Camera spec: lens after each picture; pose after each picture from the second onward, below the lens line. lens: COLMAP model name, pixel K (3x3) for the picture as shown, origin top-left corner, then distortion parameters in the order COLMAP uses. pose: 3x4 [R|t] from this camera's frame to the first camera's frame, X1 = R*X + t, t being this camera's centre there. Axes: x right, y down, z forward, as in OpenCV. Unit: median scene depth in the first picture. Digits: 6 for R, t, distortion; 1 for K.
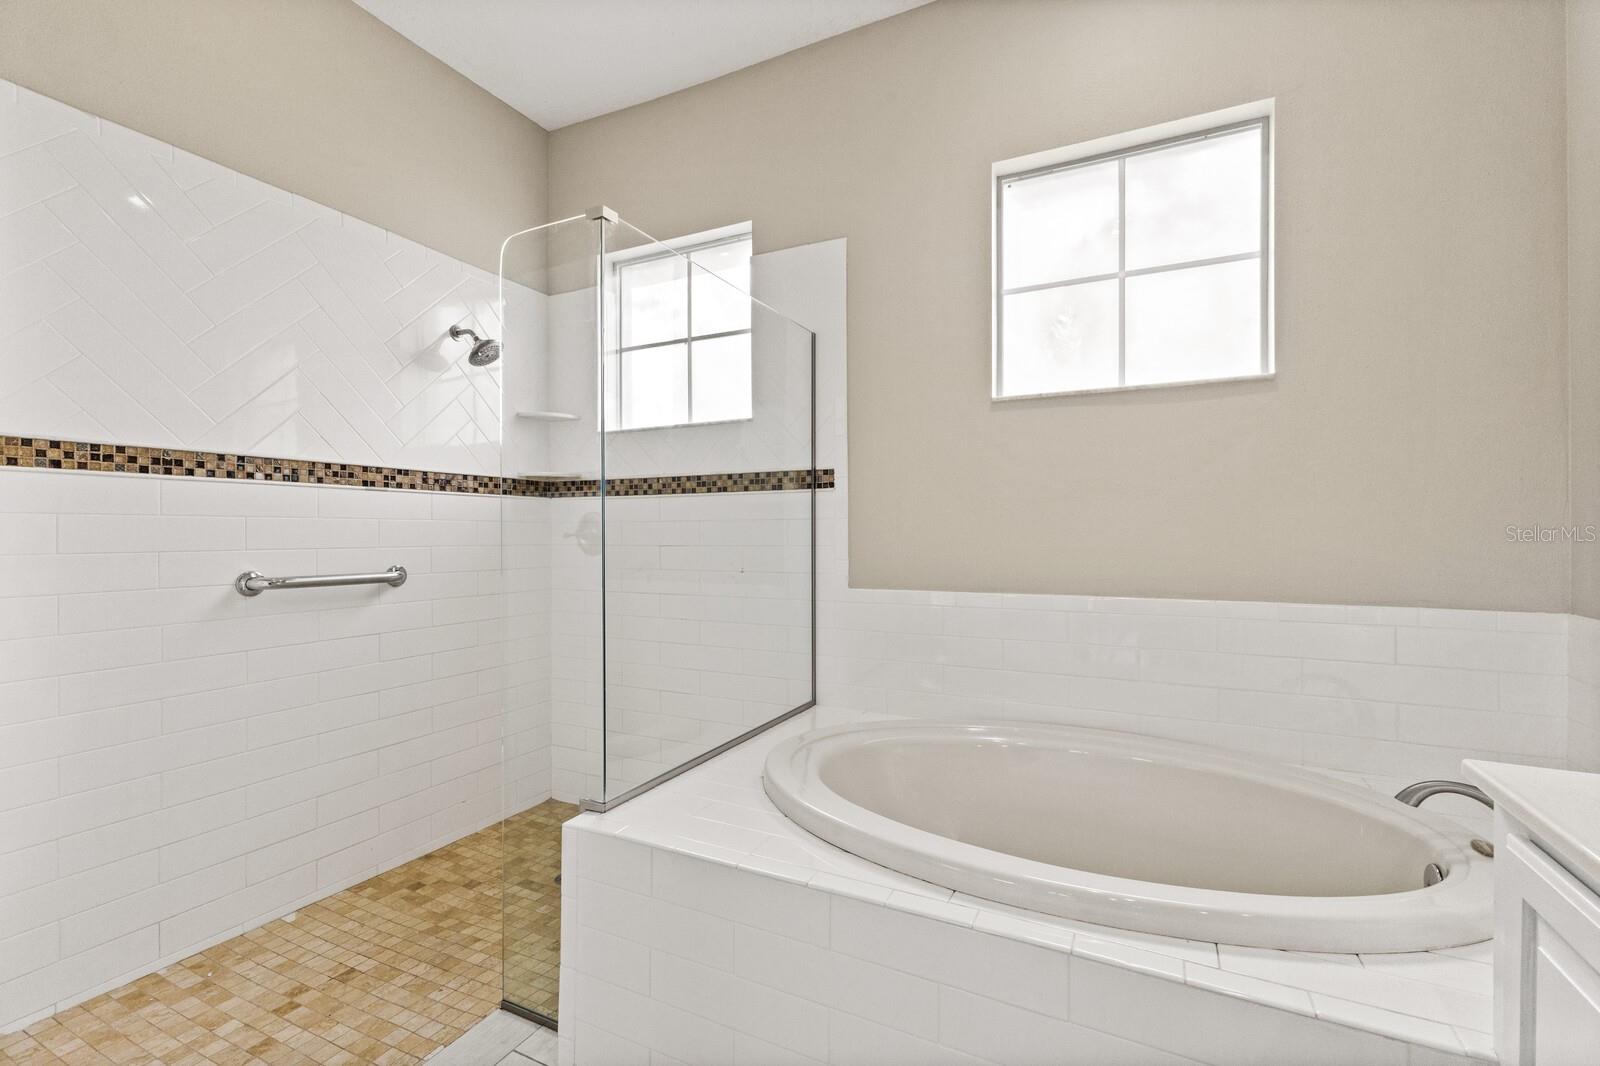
lens RADIAL K [[692.9, 0, 800.0], [0, 692.9, 533.0], [0, 0, 1]] dist [0.002808, 0.000212]
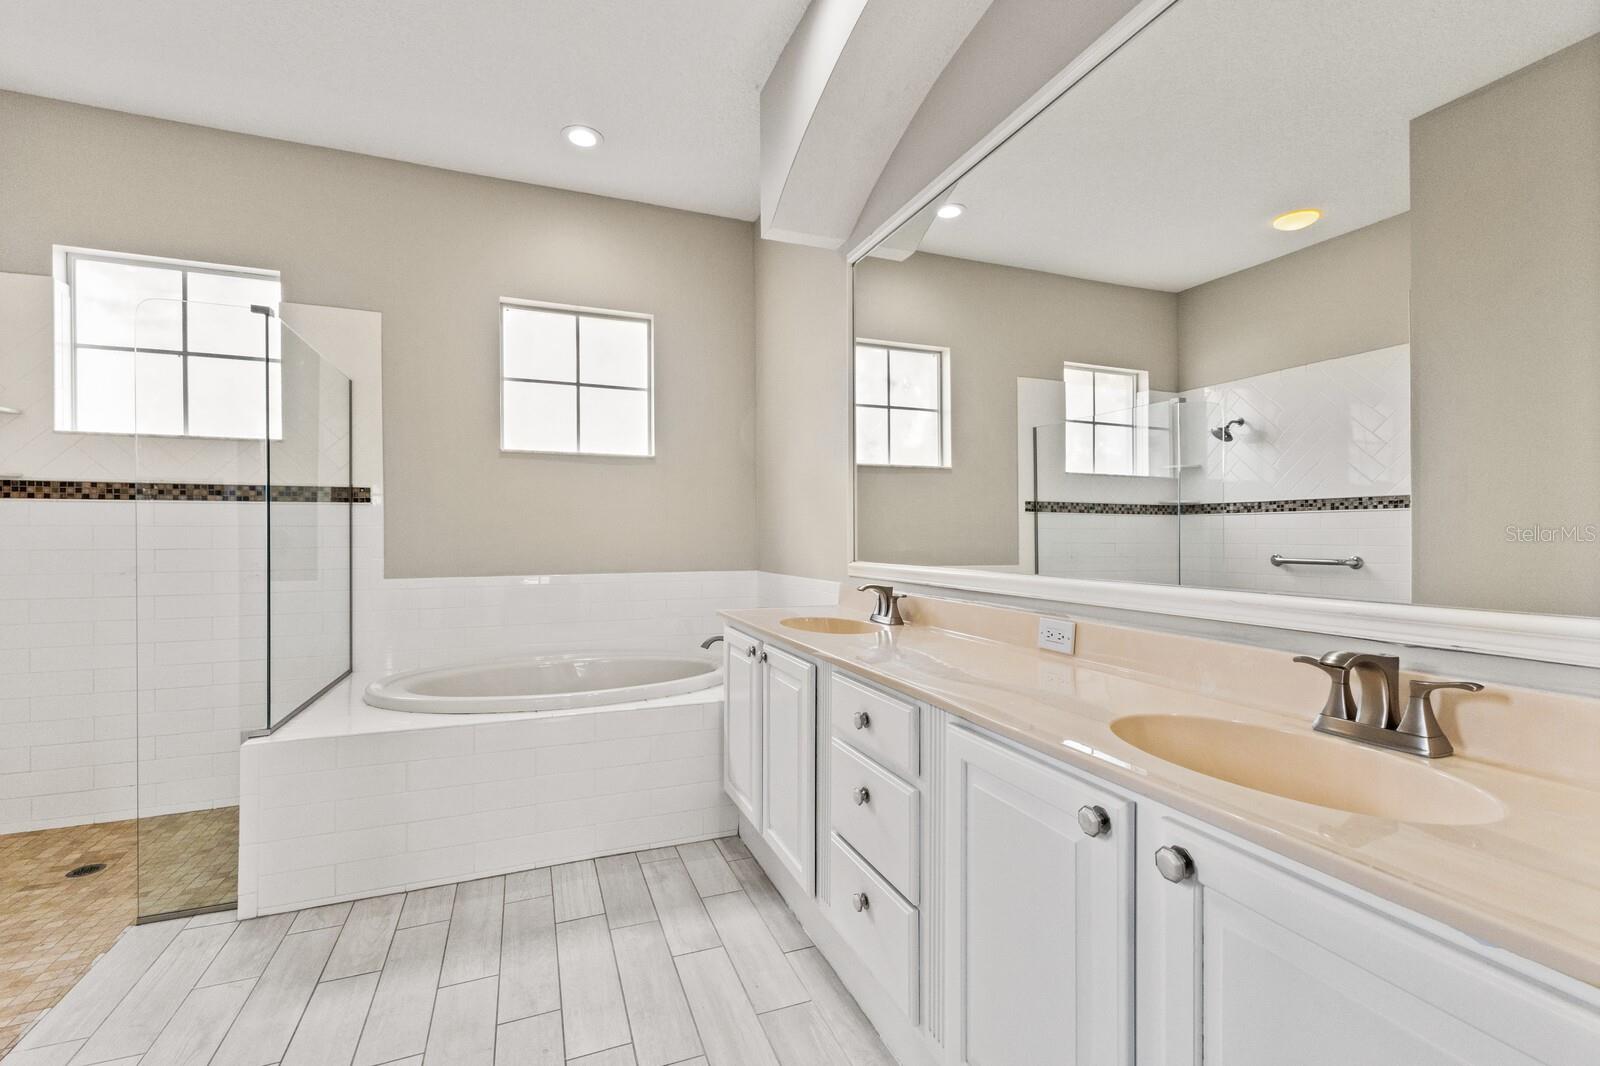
lens RADIAL K [[703.1, 0, 799.3], [0, 703.1, 543.0], [0, 0, 1]] dist [0.014743, 0.000196]
pose [[0.670115, -0.006631, 0.742228, -0.389188], [0.001538, 0.999970, 0.007546, 0.002232], [-0.742256, -0.003915, 0.670105, -0.477556]]
